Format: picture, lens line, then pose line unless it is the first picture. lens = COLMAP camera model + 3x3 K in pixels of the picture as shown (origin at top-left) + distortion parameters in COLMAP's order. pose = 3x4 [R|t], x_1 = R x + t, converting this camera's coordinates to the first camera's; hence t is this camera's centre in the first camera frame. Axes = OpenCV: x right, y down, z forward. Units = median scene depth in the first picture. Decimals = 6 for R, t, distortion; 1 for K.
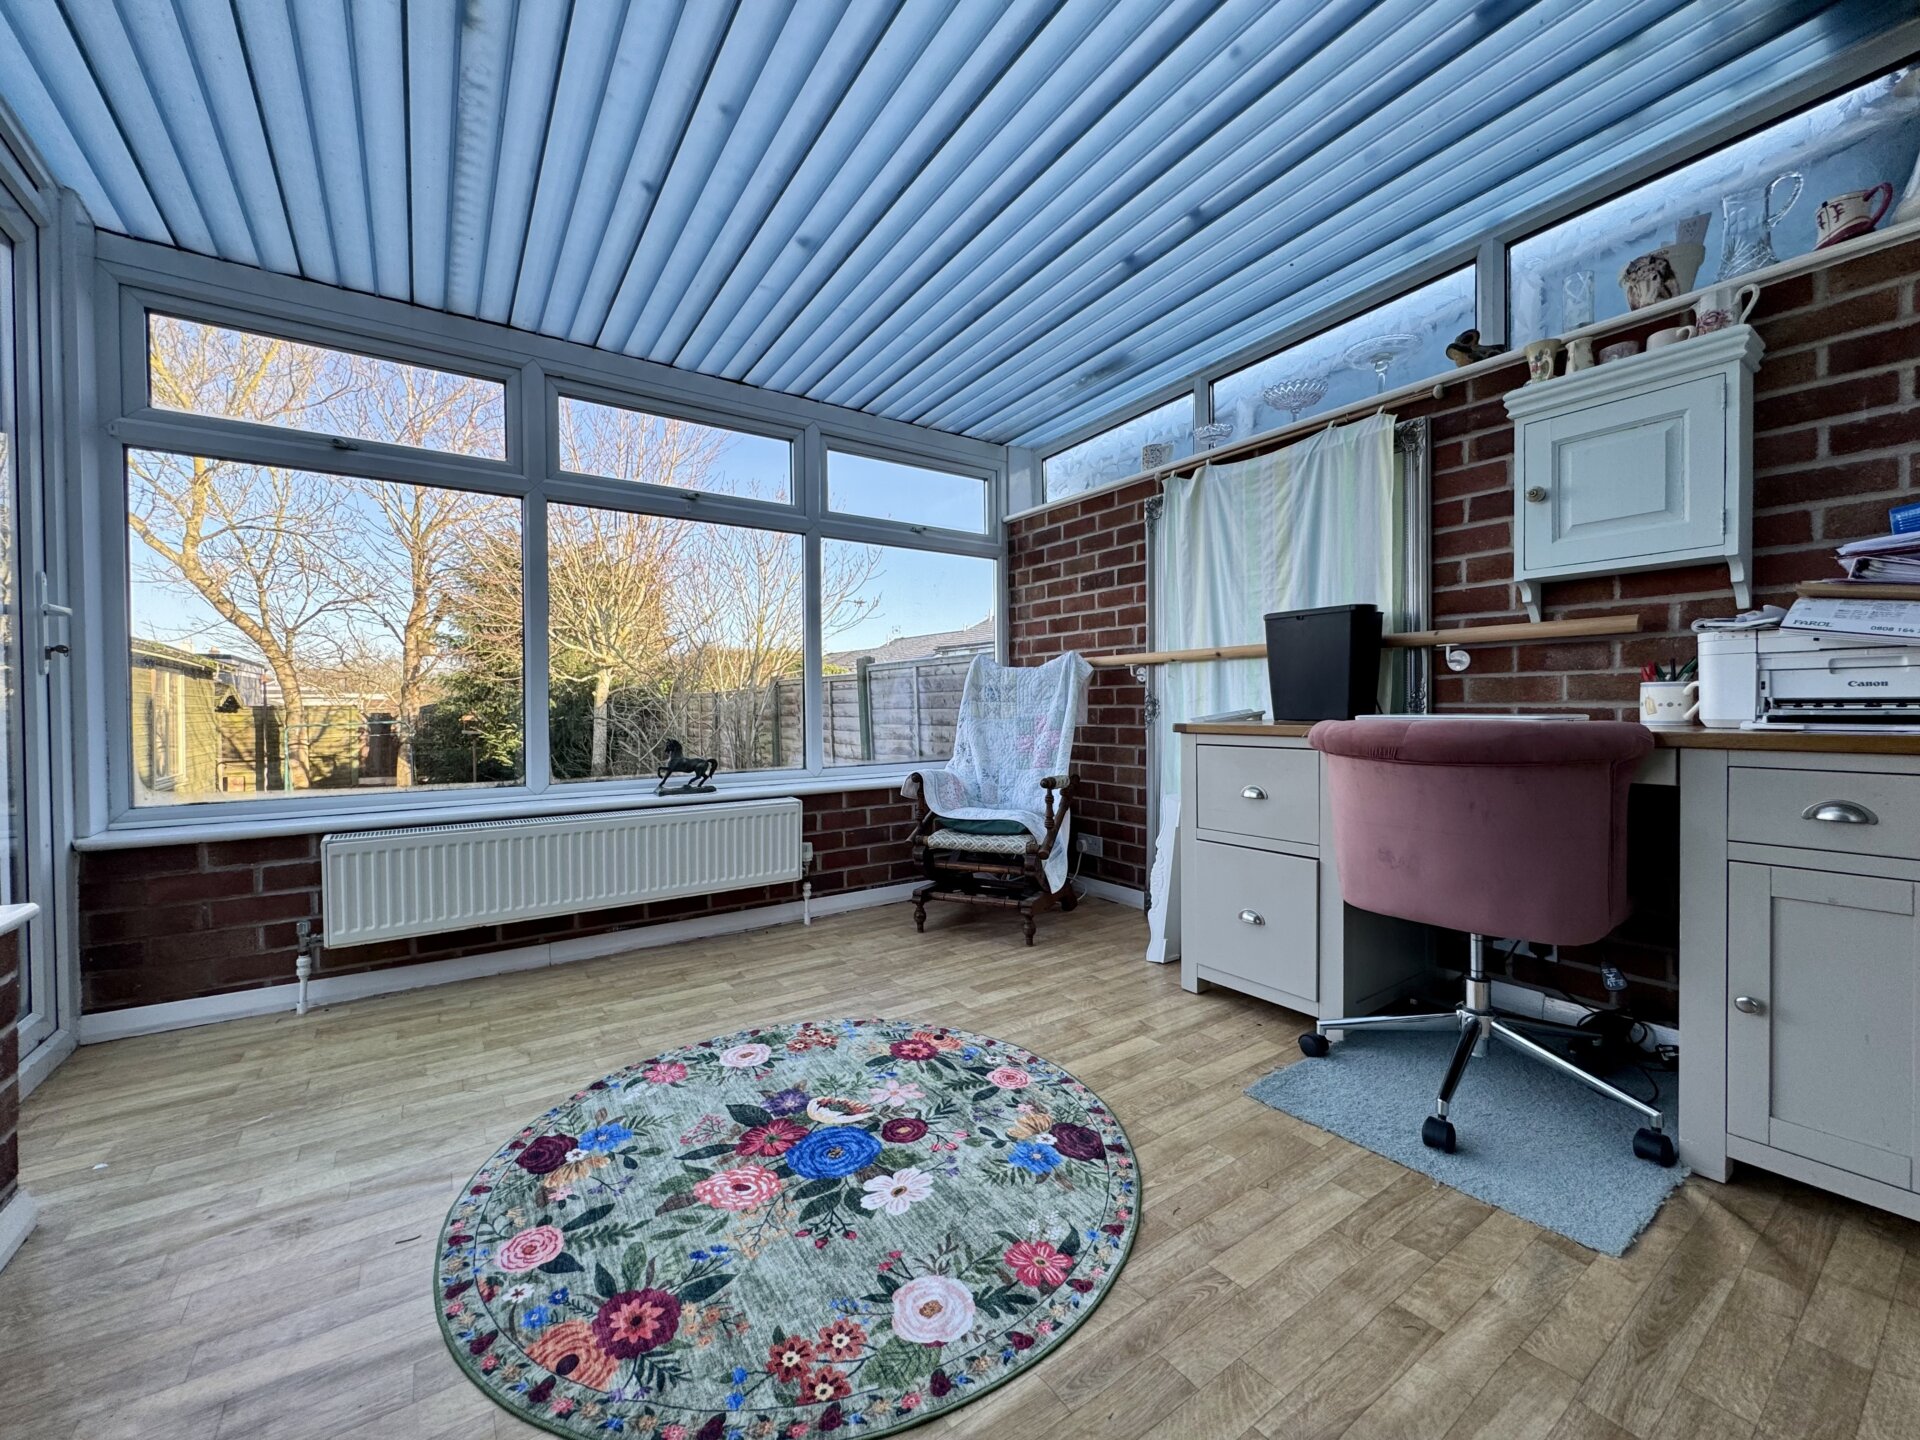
lens RADIAL K [[766.2, 0, 963.1], [0, 766.2, 717.1], [0, 0, 1]] dist [-0.002594, 0.000627]
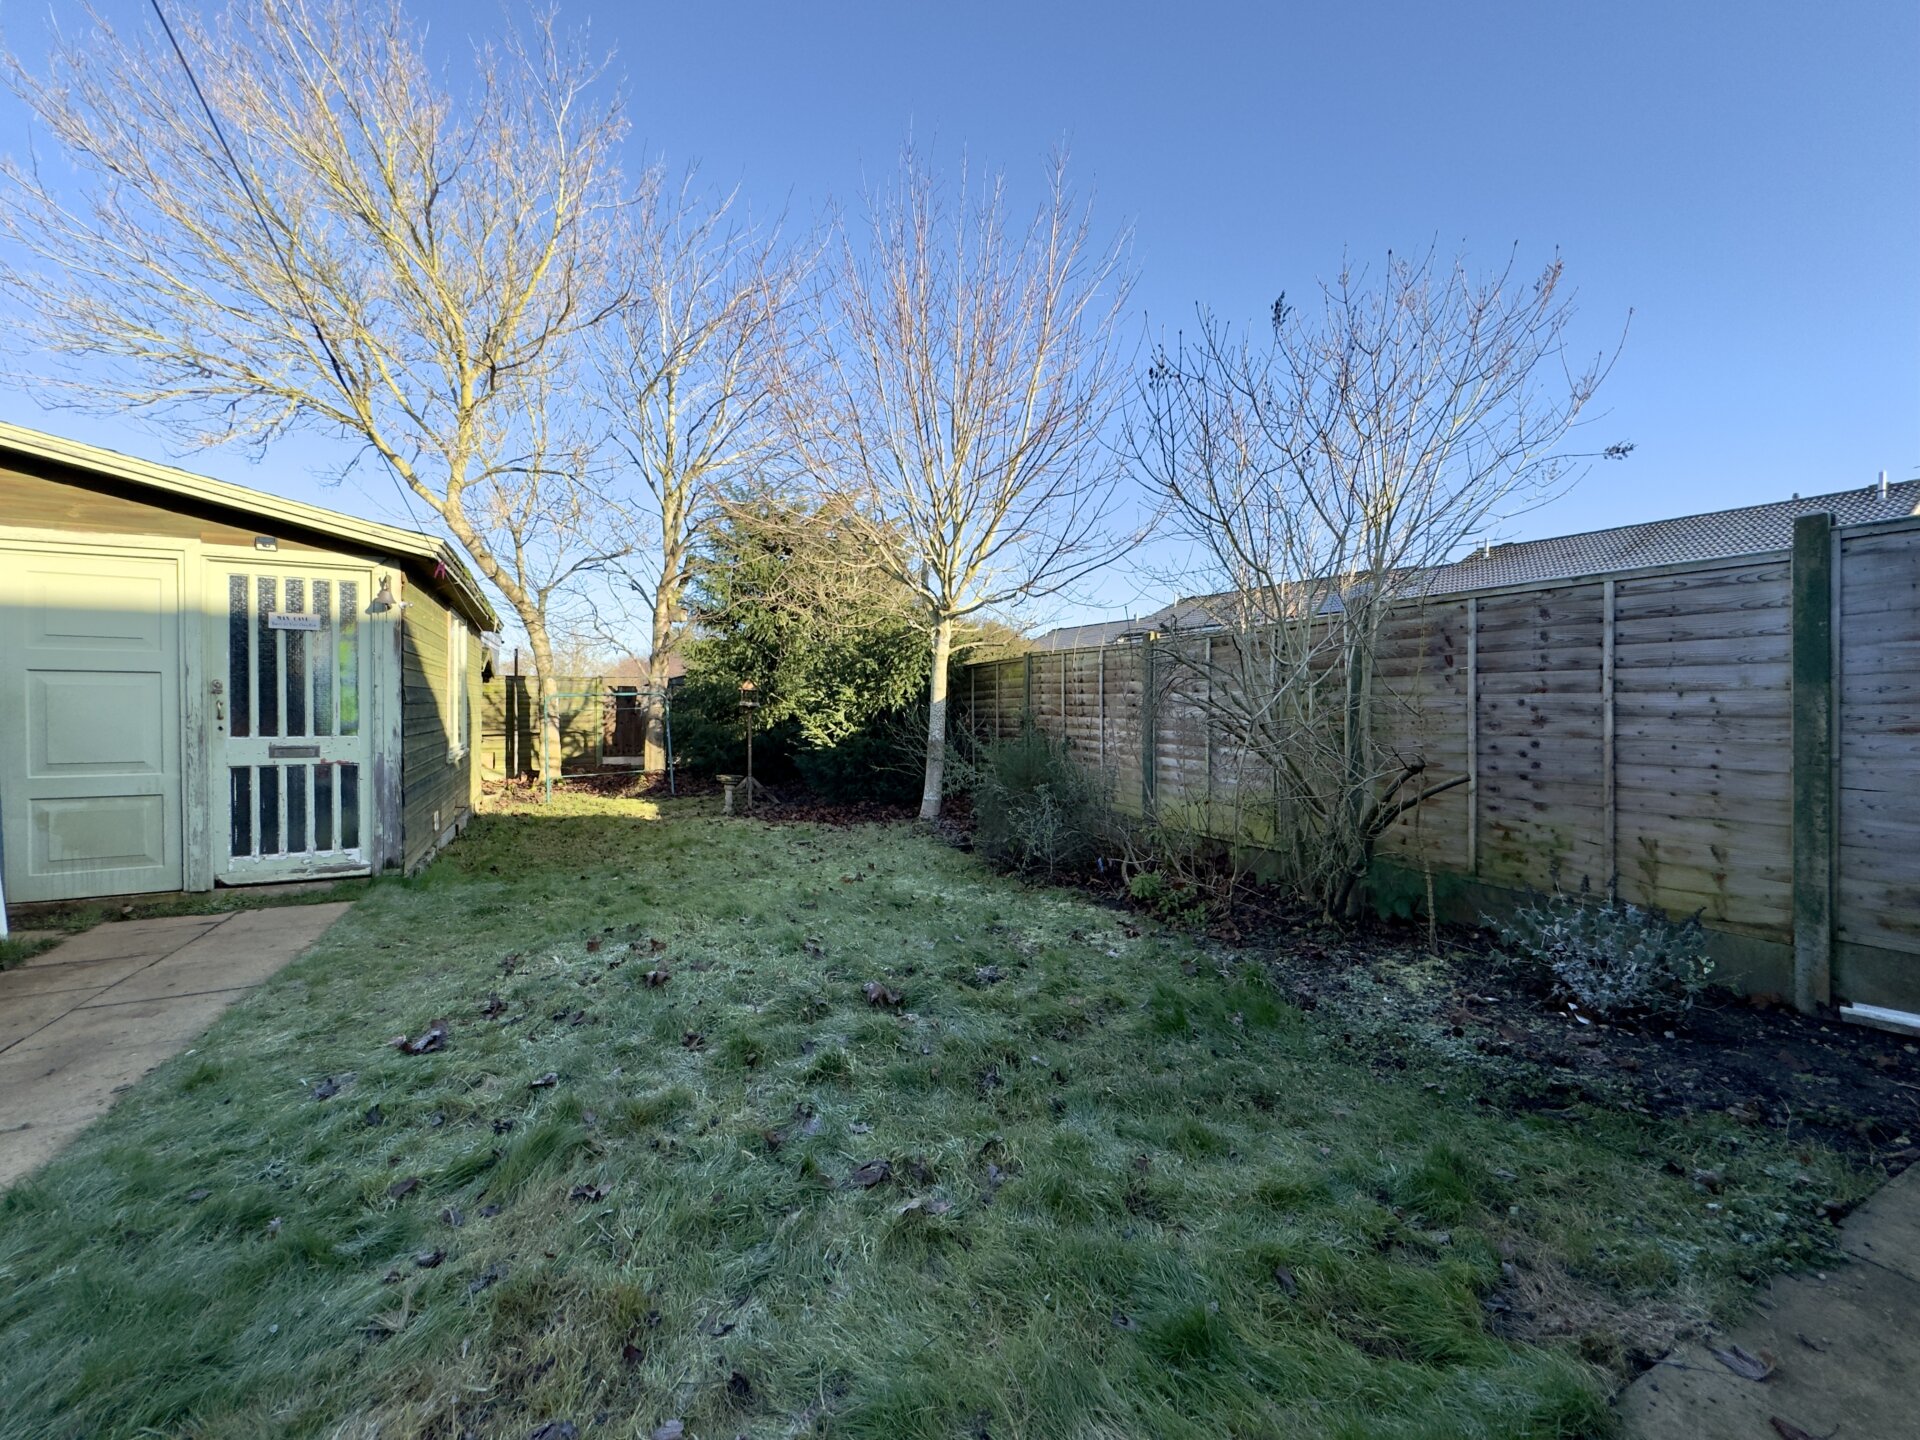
lens RADIAL K [[766.2, 0, 952.4], [0, 766.2, 716.8], [0, 0, 1]] dist [-0.002594, 0.000627]
pose [[0.989046, 0.015205, -0.146825, -1.173551], [-0.015358, 0.999882, 0.000088, 0.121781], [0.146809, 0.002168, 0.989163, 0.775772]]
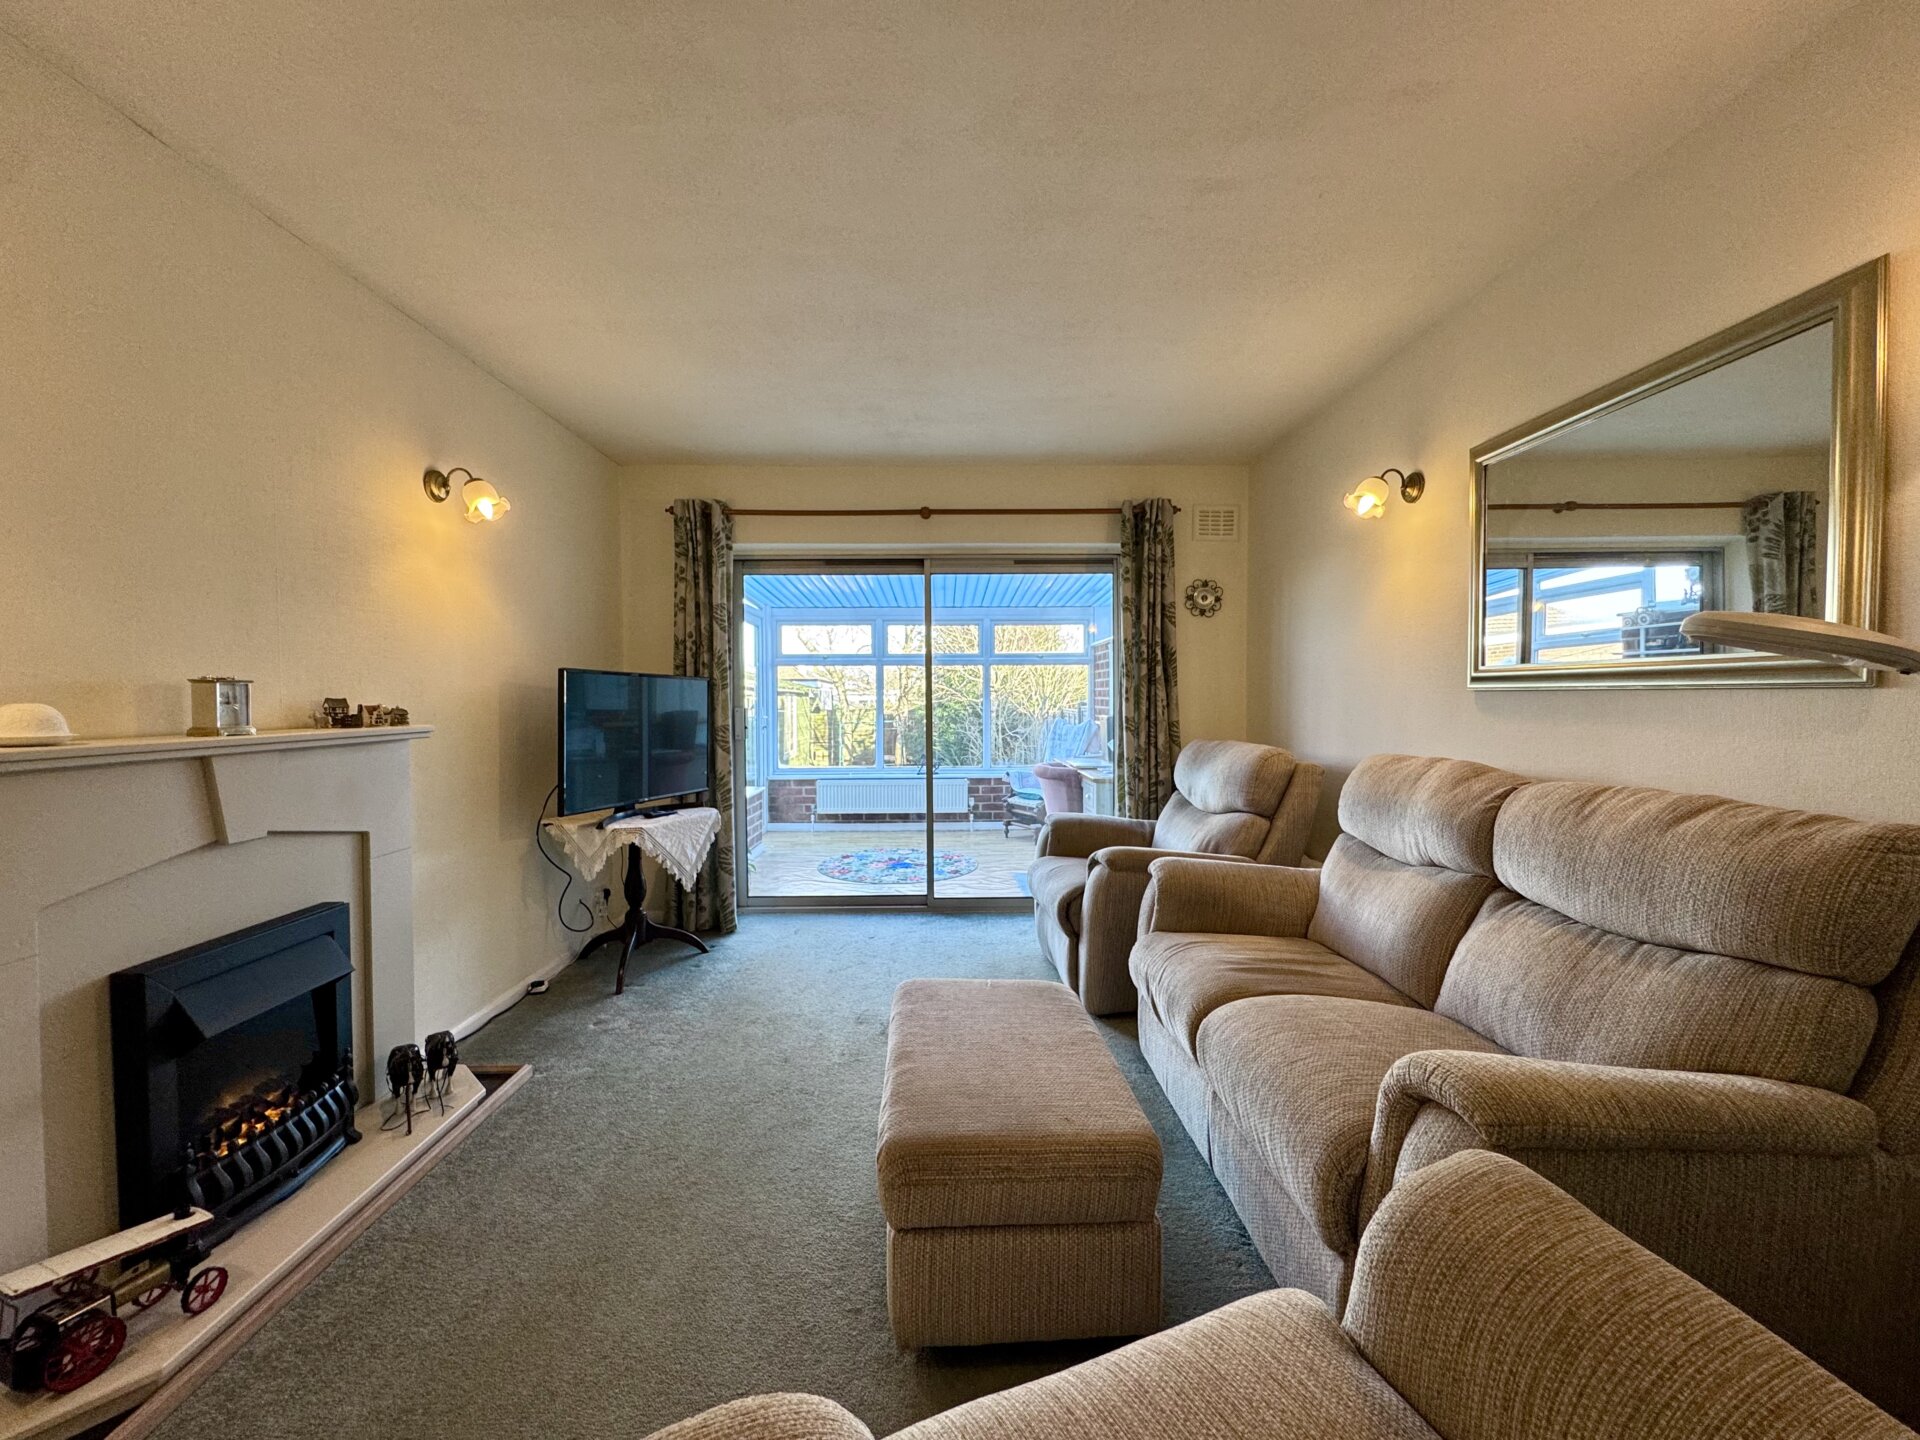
lens RADIAL K [[766.2, 0, 966.0], [0, 766.2, 720.0], [0, 0, 1]] dist [-0.002594, 0.000627]
pose [[0.834275, 0.018899, -0.551024, 1.118023], [-0.009036, 0.999747, 0.020608, -0.134317], [0.551274, -0.012214, 0.834235, -1.038664]]
